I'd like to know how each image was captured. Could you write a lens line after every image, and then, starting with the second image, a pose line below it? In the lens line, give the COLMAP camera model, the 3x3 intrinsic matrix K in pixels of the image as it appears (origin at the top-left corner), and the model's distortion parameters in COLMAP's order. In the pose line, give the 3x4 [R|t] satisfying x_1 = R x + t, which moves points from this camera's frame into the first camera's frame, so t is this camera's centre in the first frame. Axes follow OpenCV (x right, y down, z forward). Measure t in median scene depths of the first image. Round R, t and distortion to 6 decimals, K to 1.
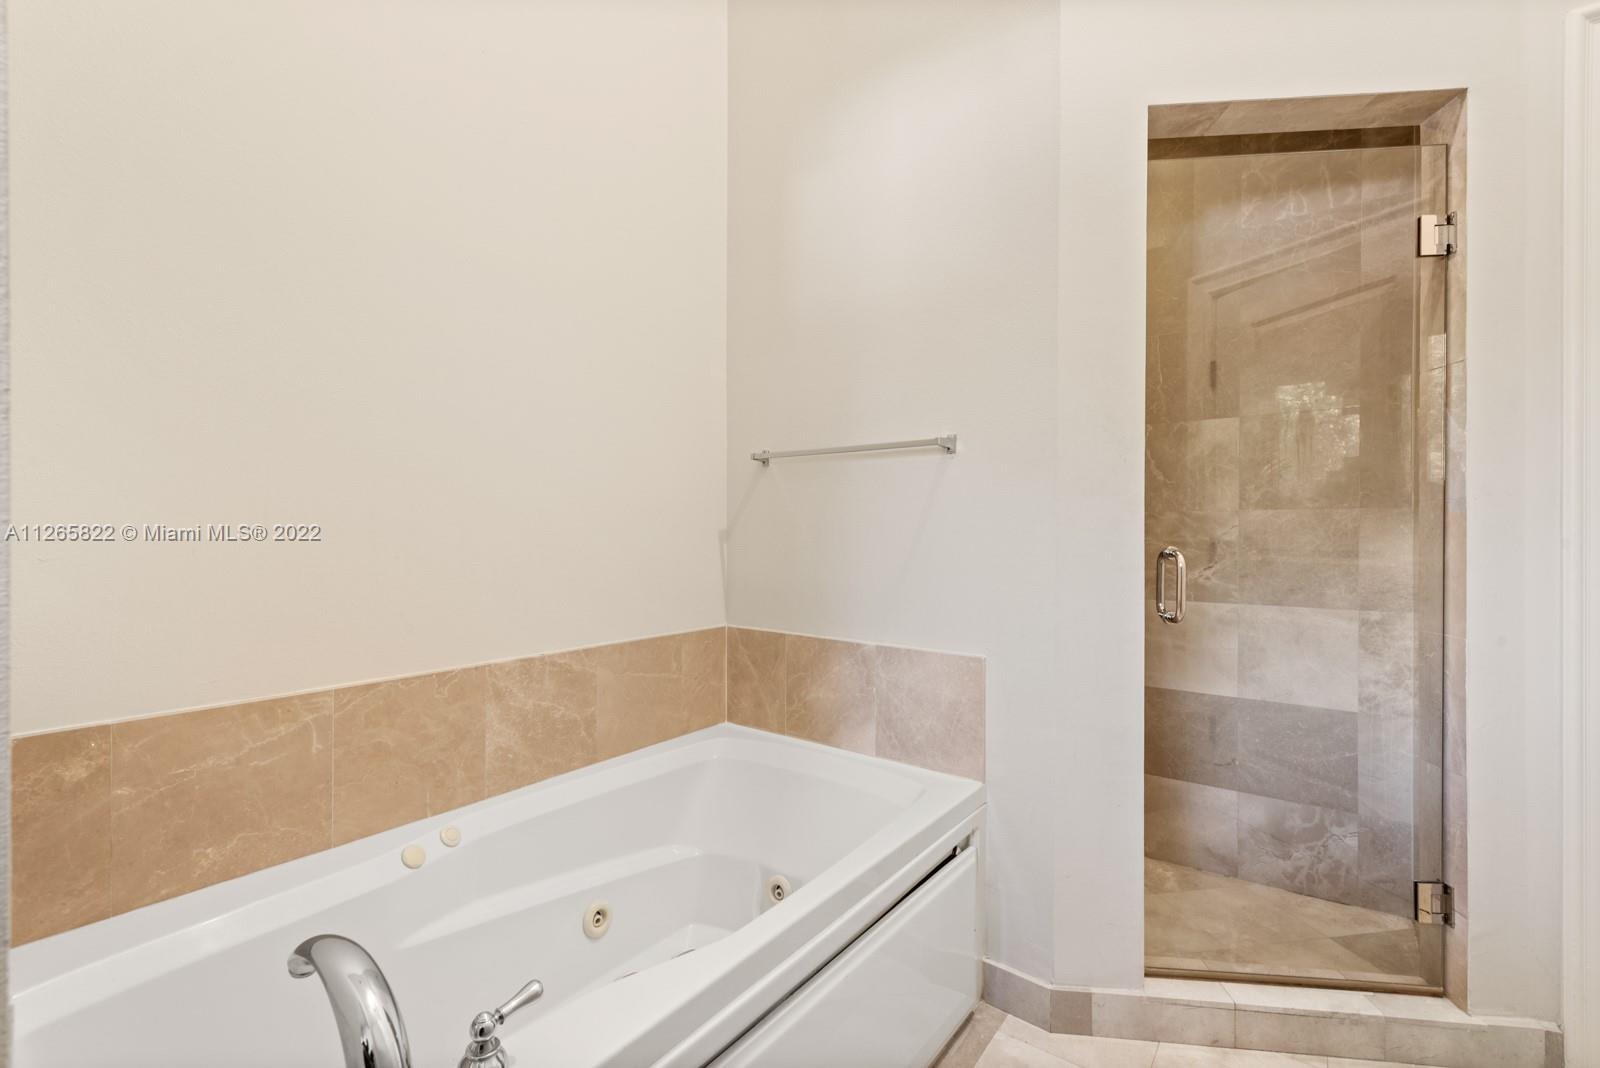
lens RADIAL K [[715.5, 0, 802.7], [0, 715.5, 528.5], [0, 0, 1]] dist [-0.000430, -0.000238]
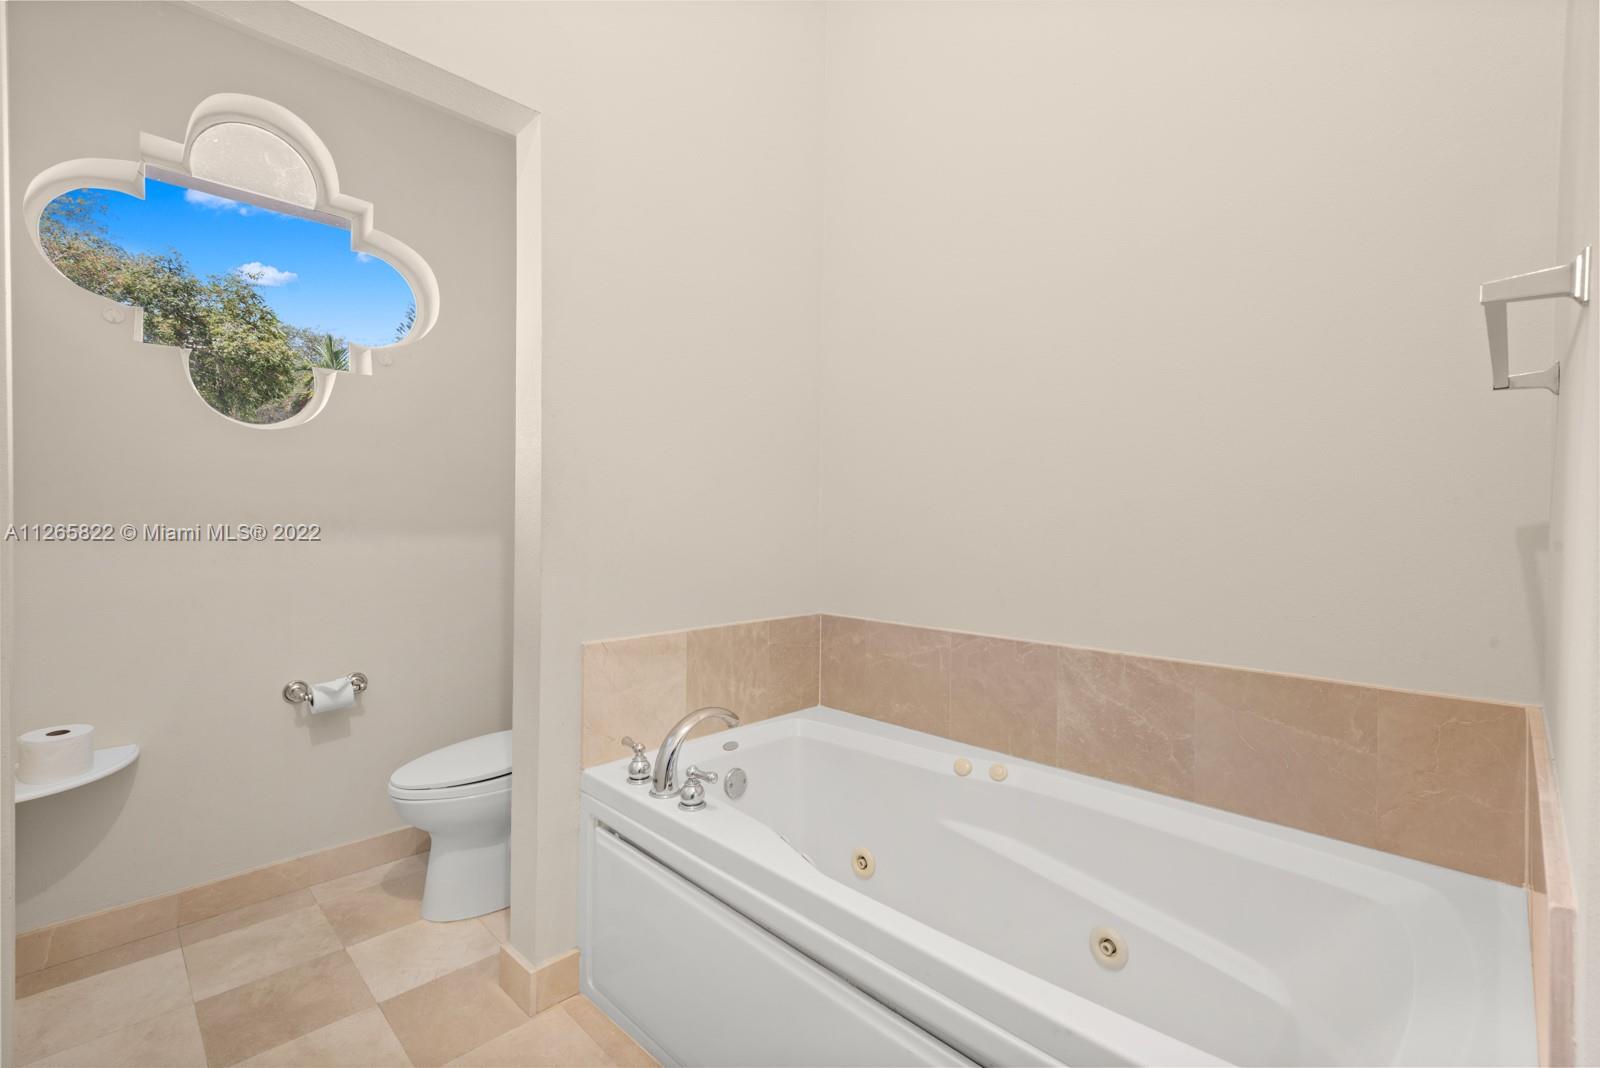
lens RADIAL K [[715.5, 0, 805.3], [0, 715.5, 531.5], [0, 0, 1]] dist [-0.000430, -0.000238]
pose [[-0.149526, 0.013892, -0.988660, 0.688008], [-0.004699, 0.999880, 0.014760, -0.000126], [0.988747, 0.006853, -0.149442, 0.765874]]
